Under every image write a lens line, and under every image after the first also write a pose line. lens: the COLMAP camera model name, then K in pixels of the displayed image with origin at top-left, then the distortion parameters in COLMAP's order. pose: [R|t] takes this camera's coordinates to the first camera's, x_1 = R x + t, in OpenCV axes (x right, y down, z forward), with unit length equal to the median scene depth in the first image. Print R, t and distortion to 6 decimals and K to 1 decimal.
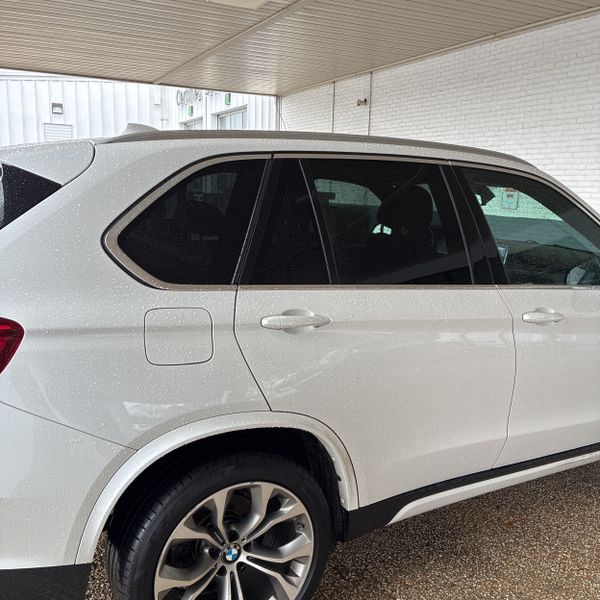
lens RADIAL K [[604.6, 0, 298.5], [0, 604.6, 298.9], [0, 0, 1]] dist [0.027743, 0.000000]
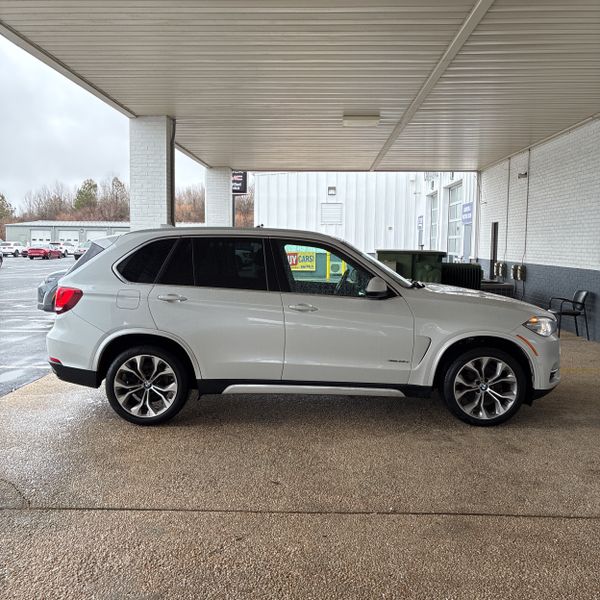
lens RADIAL K [[604.6, 0, 299.5], [0, 604.6, 296.3], [0, 0, 1]] dist [0.027743, 0.000000]
pose [[0.872965, 0.022442, -0.487266, 0.446442], [-0.075115, 0.993211, -0.088829, 0.056228], [0.481964, 0.114145, 0.868724, -0.263135]]
